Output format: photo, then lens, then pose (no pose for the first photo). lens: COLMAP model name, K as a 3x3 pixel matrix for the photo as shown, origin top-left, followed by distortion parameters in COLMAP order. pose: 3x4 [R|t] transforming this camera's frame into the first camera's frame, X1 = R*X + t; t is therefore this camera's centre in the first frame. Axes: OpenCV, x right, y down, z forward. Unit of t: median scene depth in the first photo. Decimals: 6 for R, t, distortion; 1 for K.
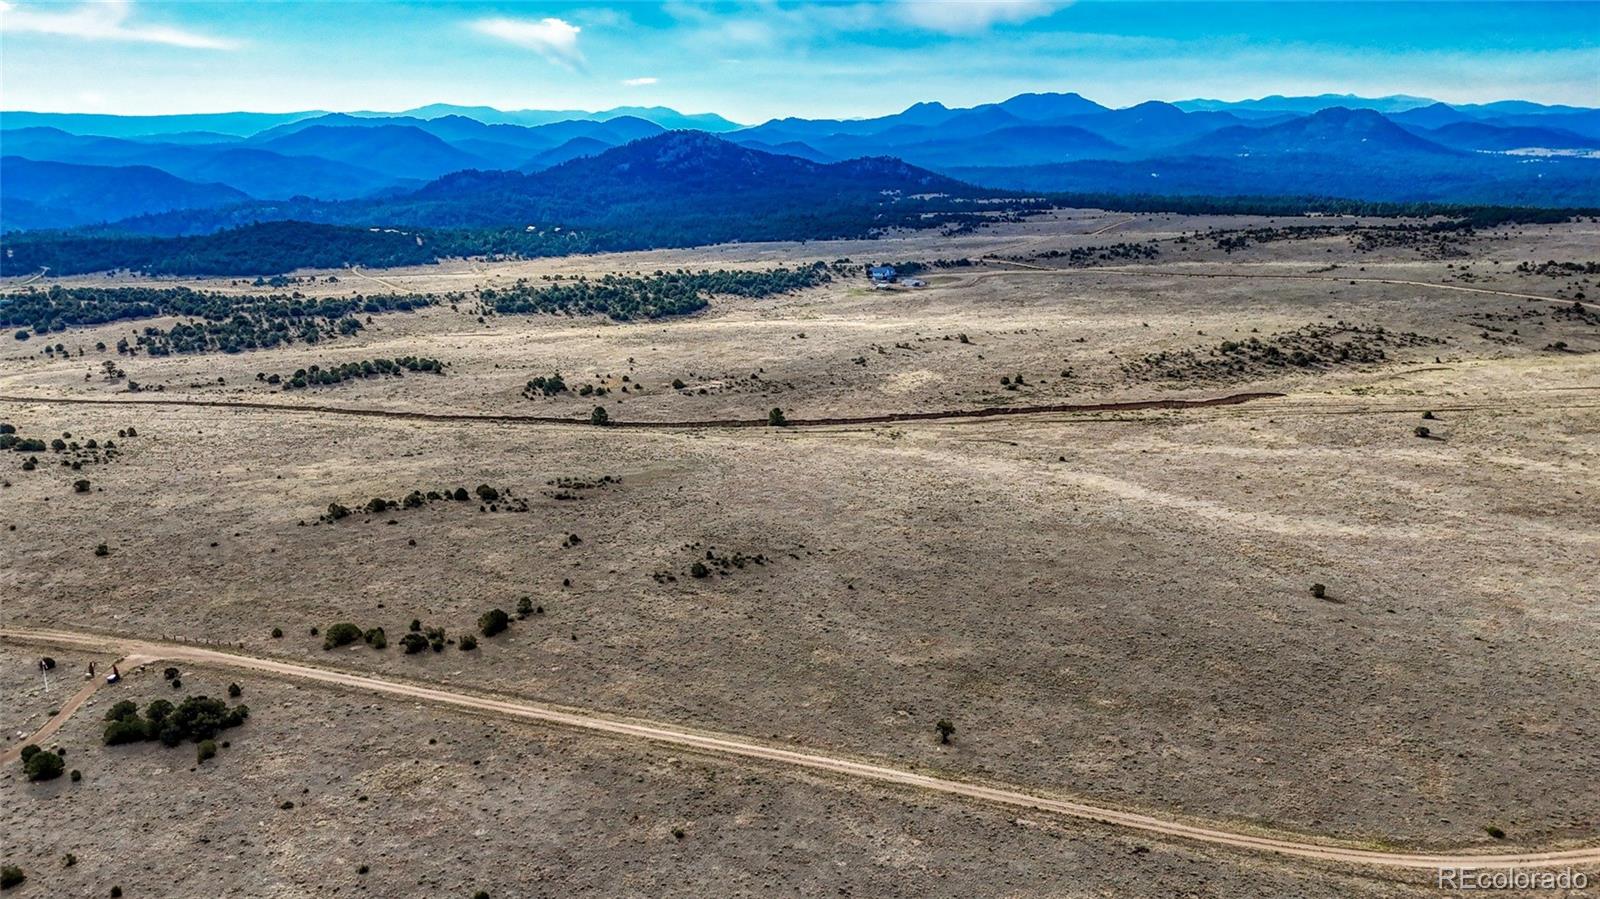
lens RADIAL K [[1169.8, 0, 802.4], [0, 1169.8, 446.2], [0, 0, 1]] dist [0.080891, -0.078111]
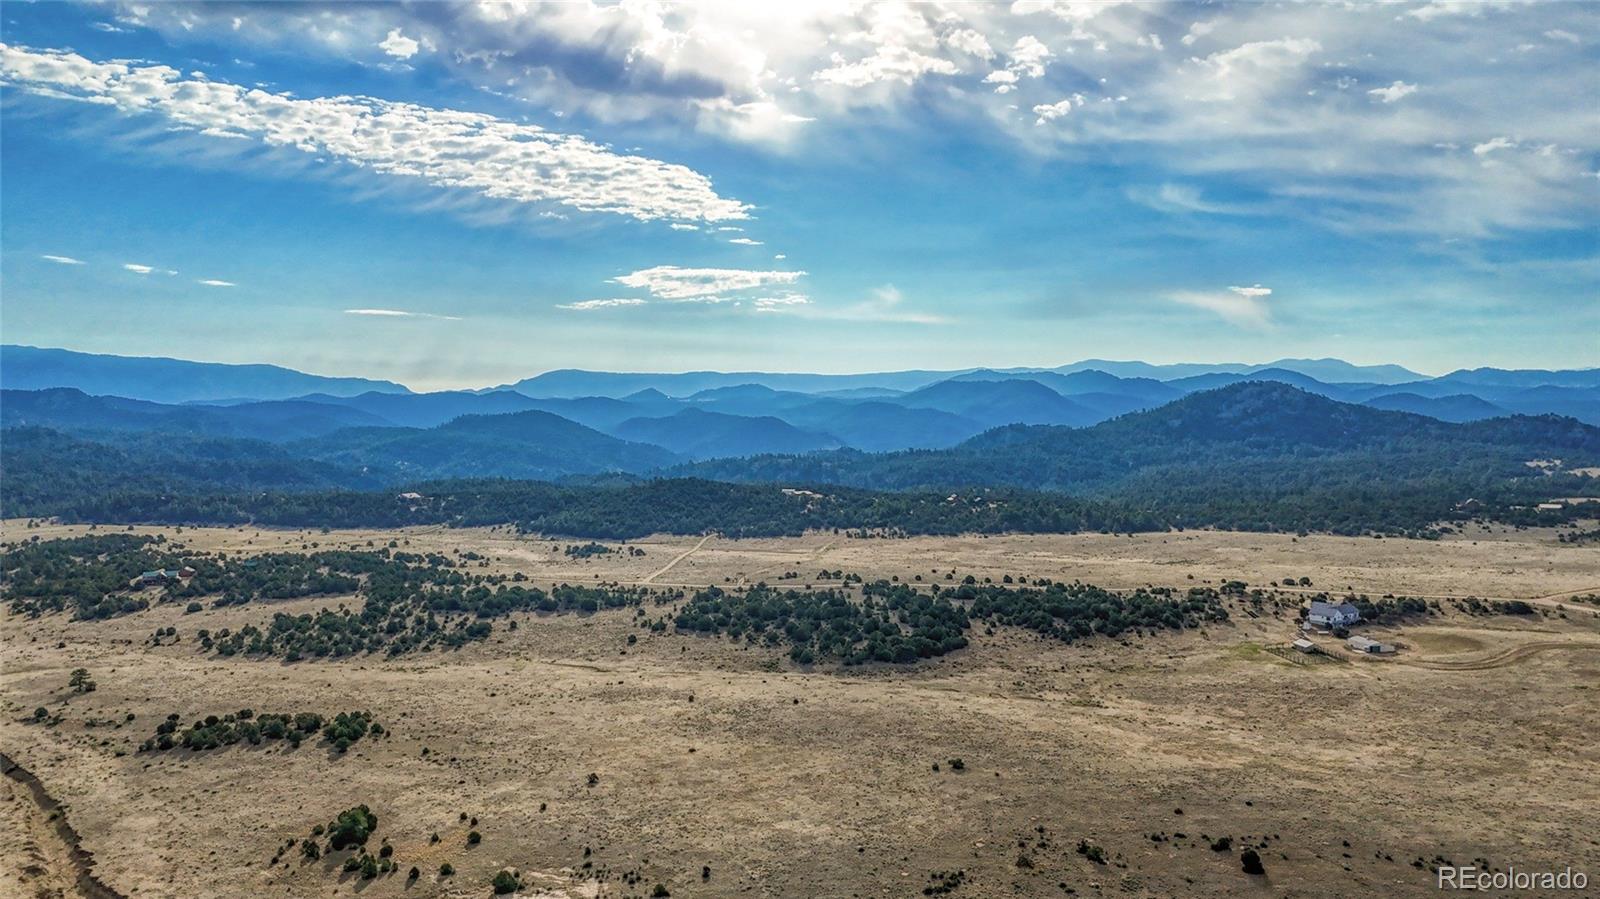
lens RADIAL K [[1169.8, 0, 802.4], [0, 1169.8, 446.2], [0, 0, 1]] dist [0.080891, -0.078111]
pose [[0.856483, 0.028659, -0.515379, 0.173540], [-0.134731, 0.976257, -0.169615, -0.115340], [0.498281, 0.214710, 0.840009, 0.440804]]
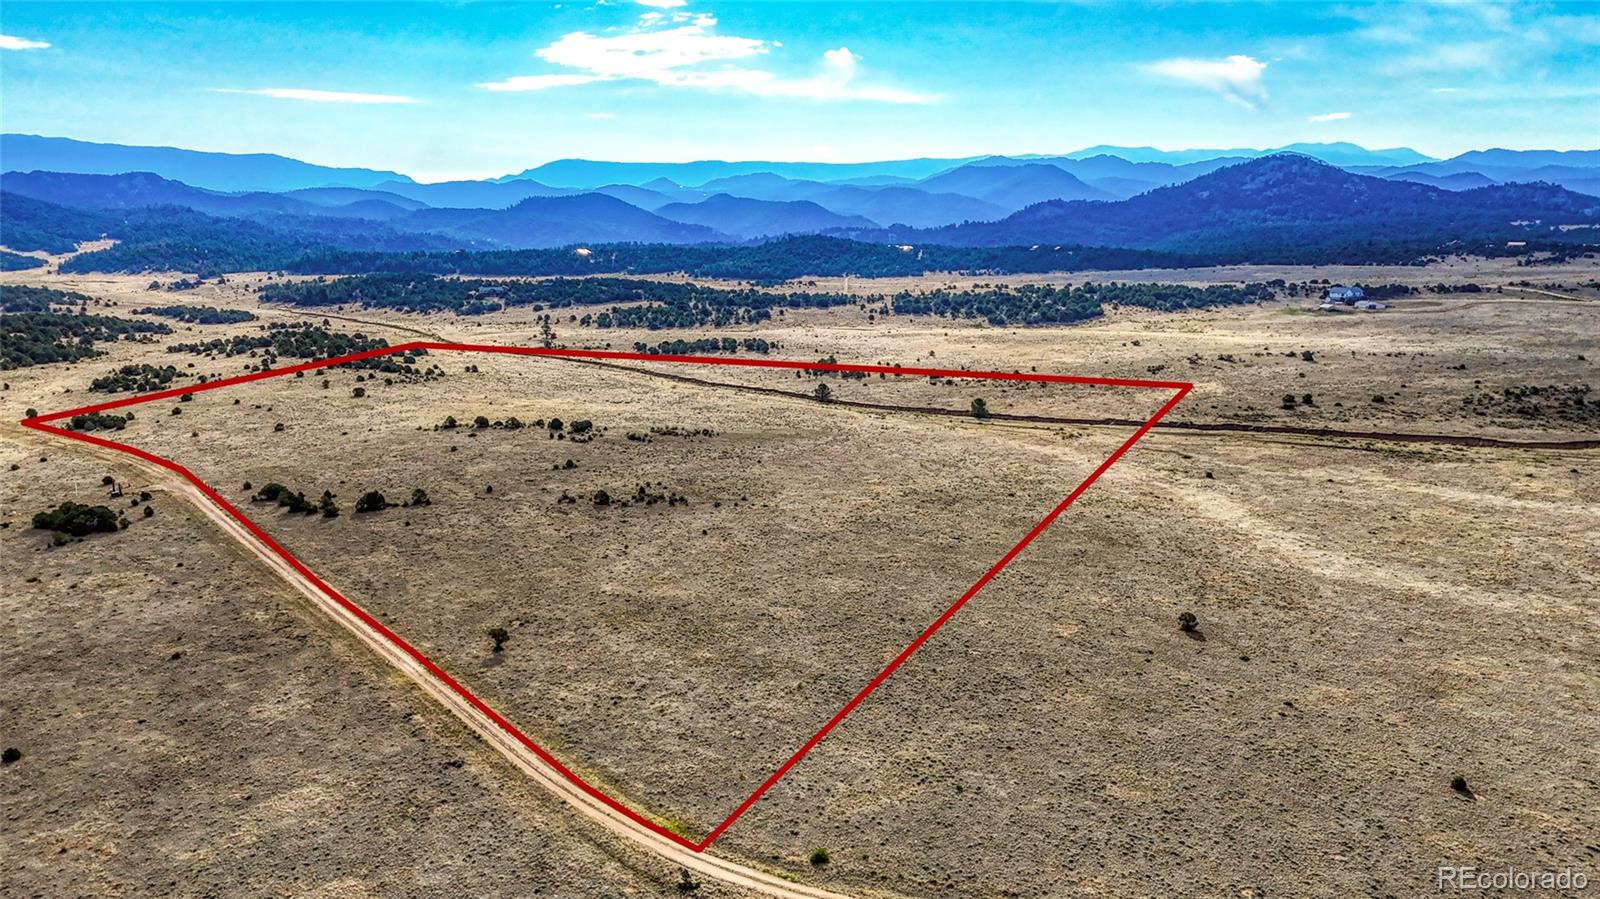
lens RADIAL K [[1169.2, 0, 806.9], [0, 1169.2, 454.5], [0, 0, 1]] dist [0.082757, -0.070087]
pose [[0.860749, 0.113552, -0.496202, 0.210171], [-0.127000, 0.991880, 0.006681, 0.014582], [0.492932, 0.057268, 0.868181, 0.074231]]
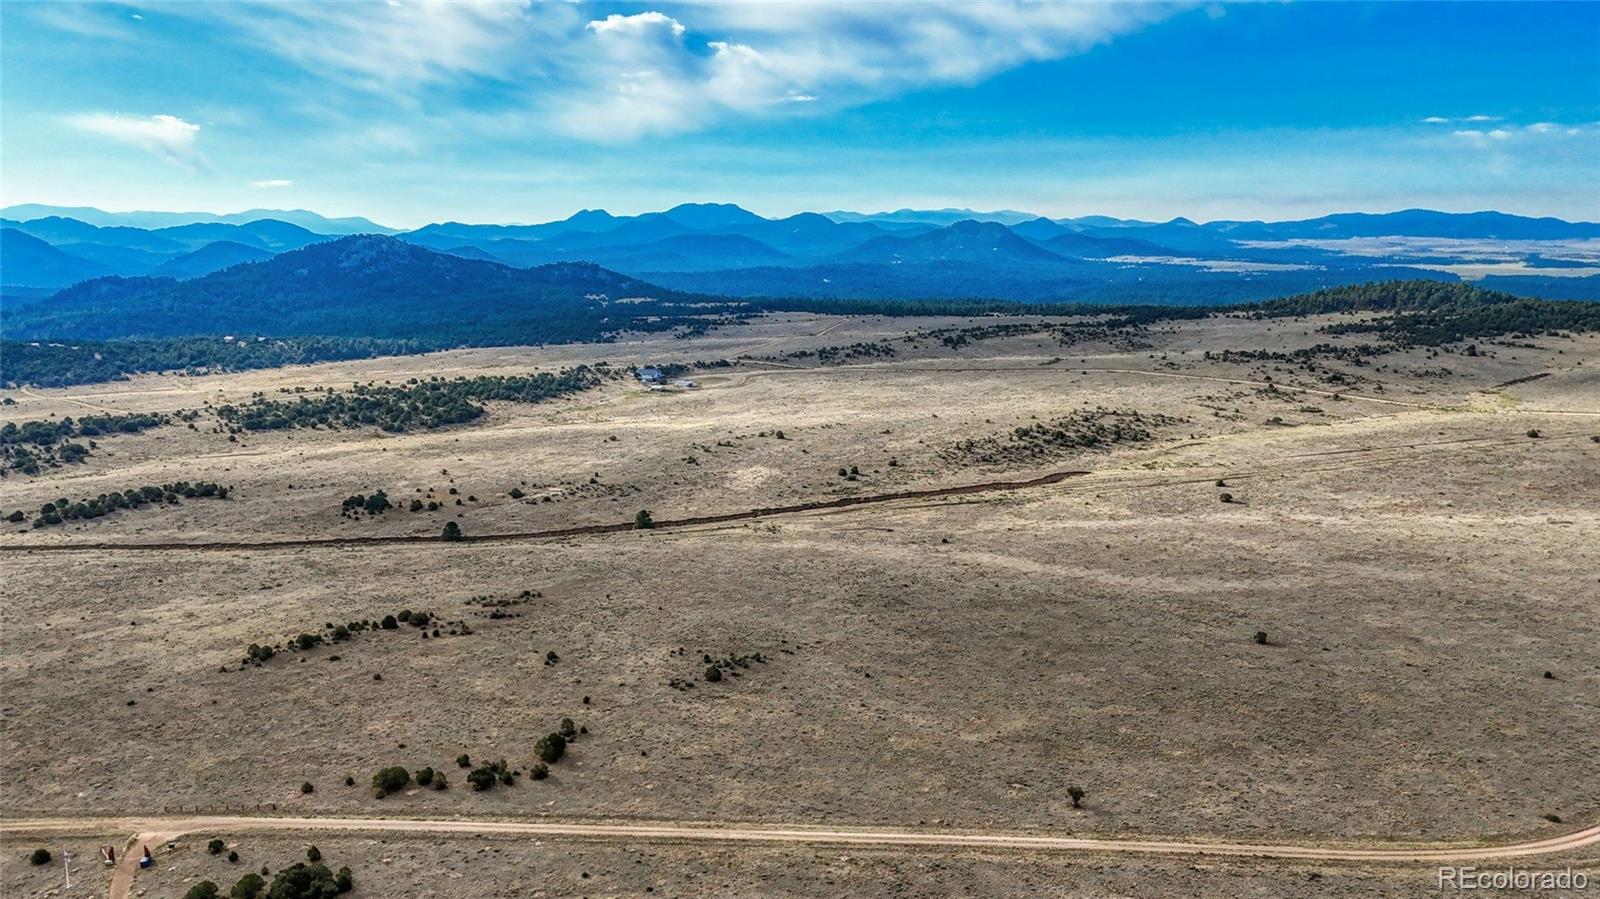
lens RADIAL K [[1169.8, 0, 802.4], [0, 1169.8, 446.2], [0, 0, 1]] dist [0.080891, -0.078111]
pose [[0.960379, -0.045542, 0.274952, -0.102974], [0.068953, 0.994714, -0.076083, -0.001555], [-0.270034, 0.092027, 0.958443, 0.005872]]
